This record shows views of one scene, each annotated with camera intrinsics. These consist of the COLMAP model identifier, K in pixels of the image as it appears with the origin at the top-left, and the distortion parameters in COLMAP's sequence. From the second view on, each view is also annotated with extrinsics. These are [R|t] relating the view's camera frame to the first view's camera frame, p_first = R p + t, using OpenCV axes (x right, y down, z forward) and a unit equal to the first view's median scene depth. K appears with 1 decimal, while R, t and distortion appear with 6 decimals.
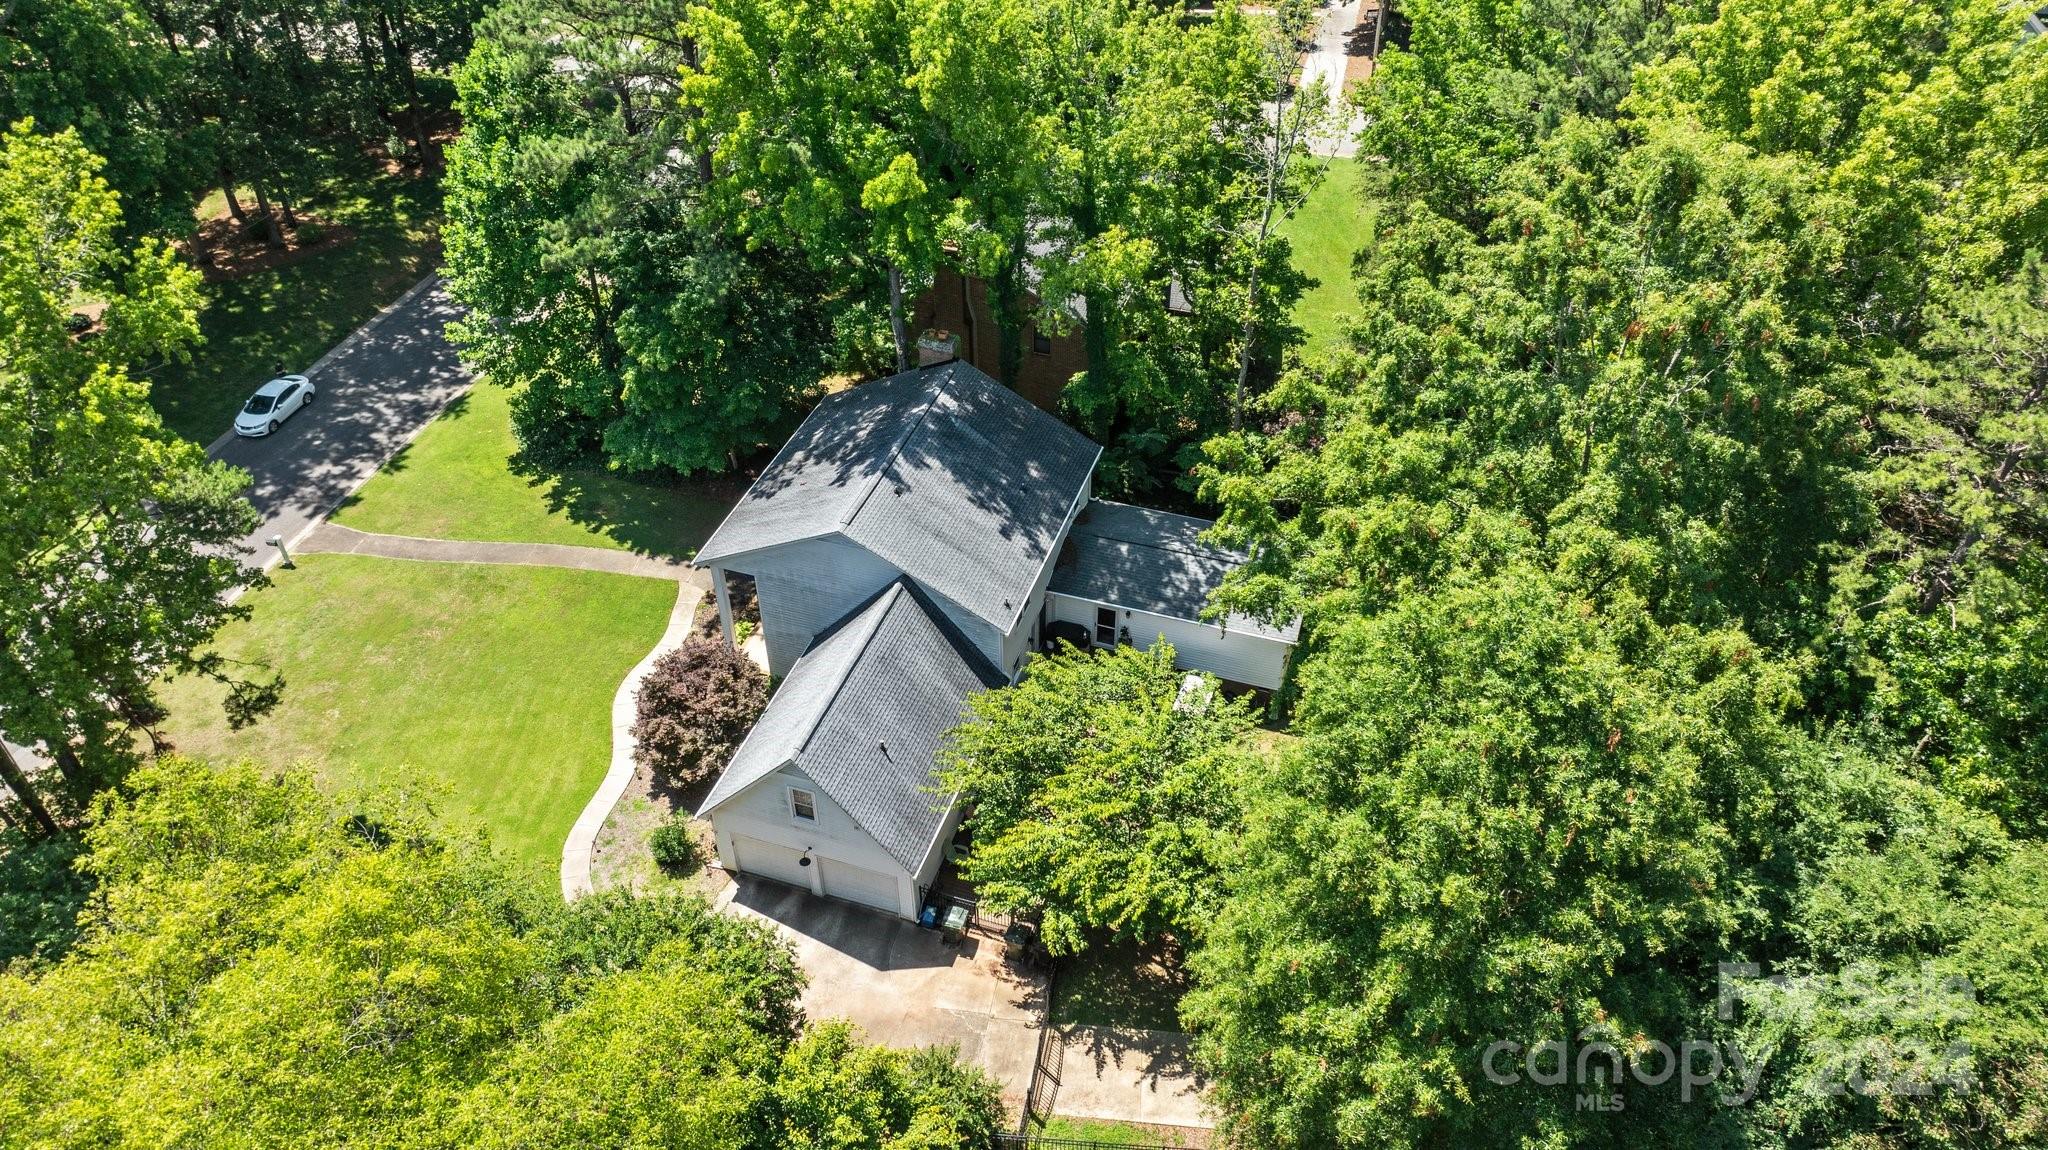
lens RADIAL K [[1415.5, 0, 1026.0], [0, 1415.5, 582.3], [0, 0, 1]] dist [0.002080, 0.002945]
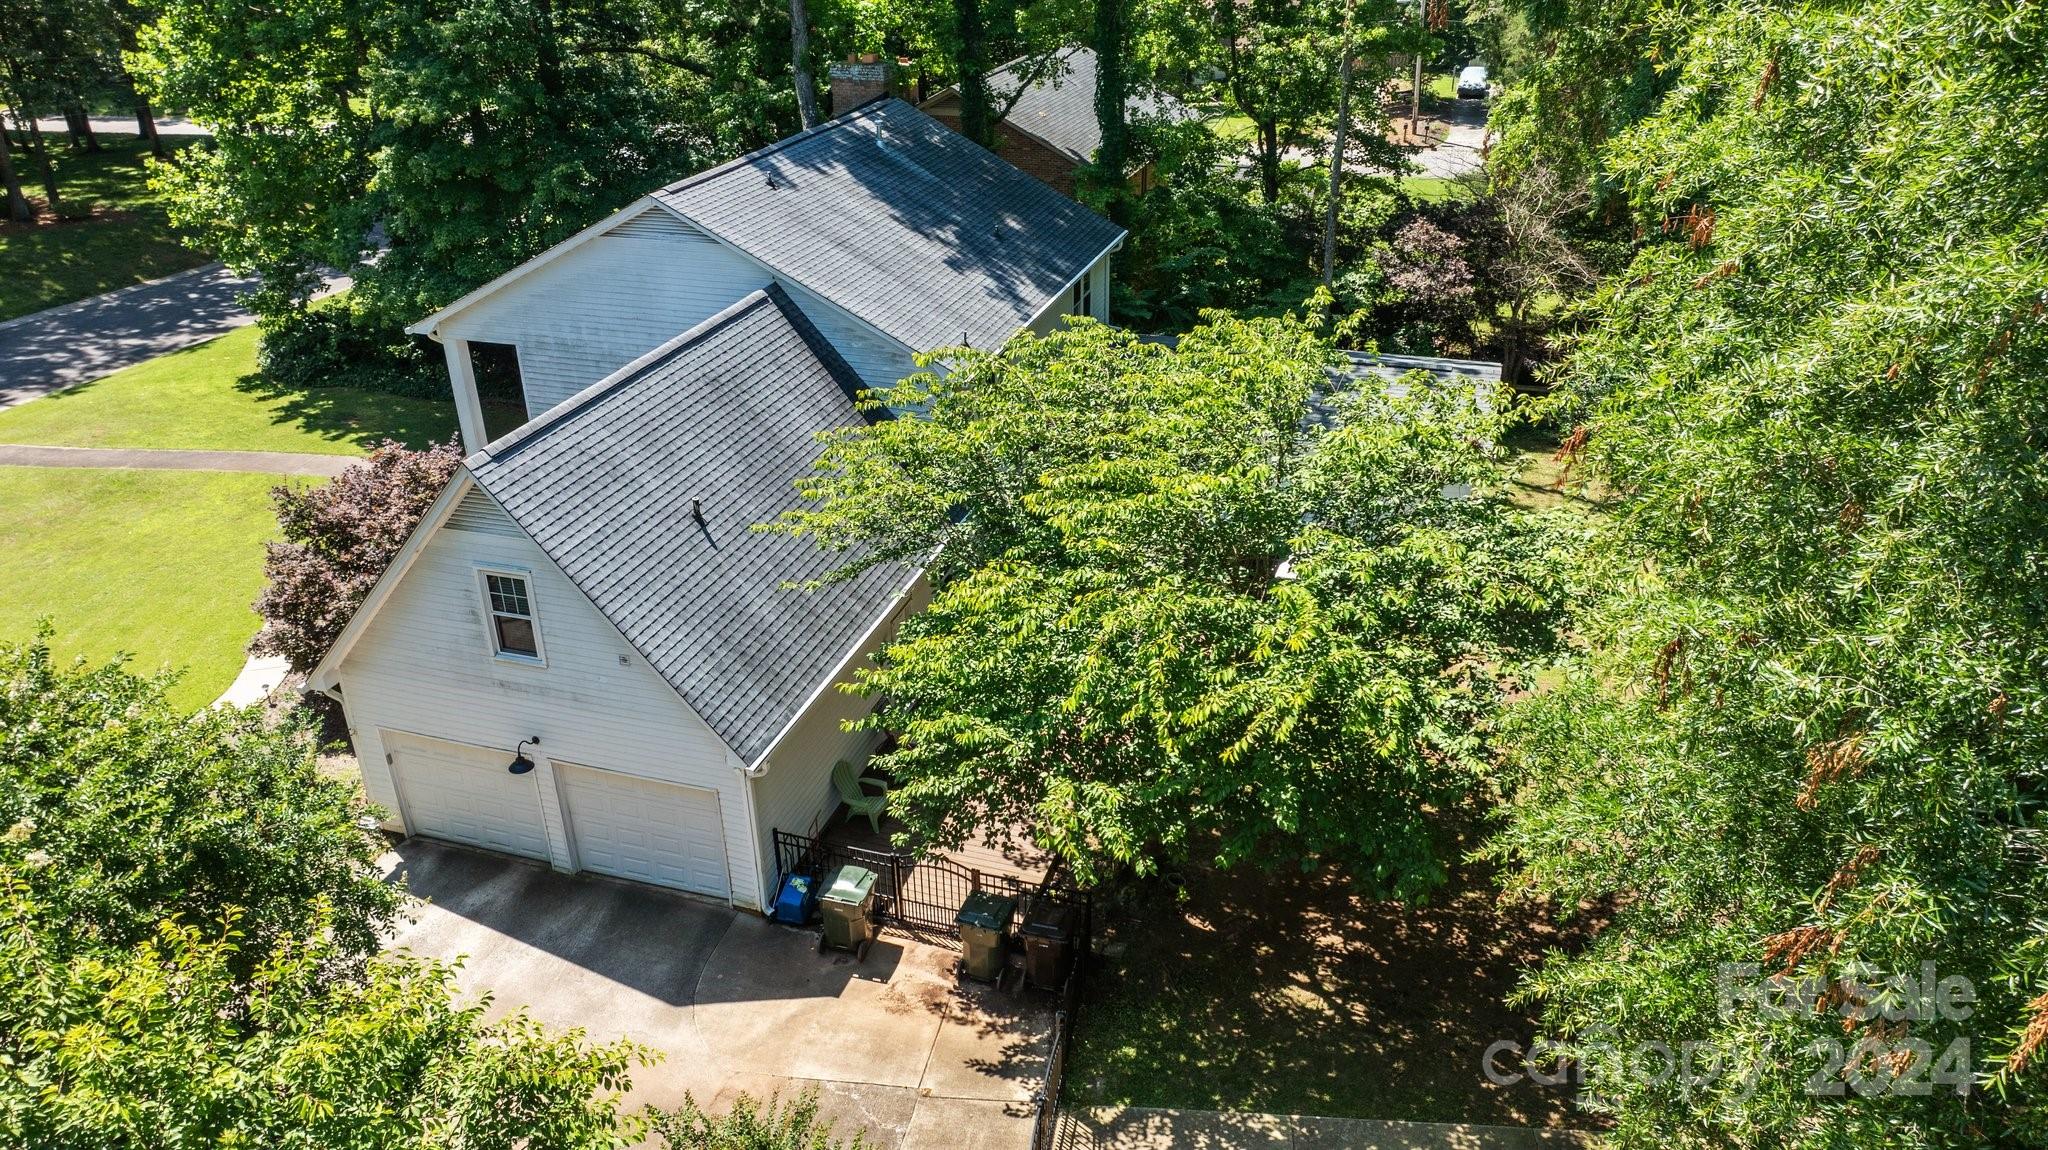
lens RADIAL K [[1415.5, 0, 1020.9], [0, 1415.5, 571.7], [0, 0, 1]] dist [0.002080, 0.002945]
pose [[0.999847, -0.017303, 0.002508, 0.005483], [0.017411, 0.972213, -0.233450, 0.241416], [0.001601, 0.233458, 0.972366, 0.530261]]
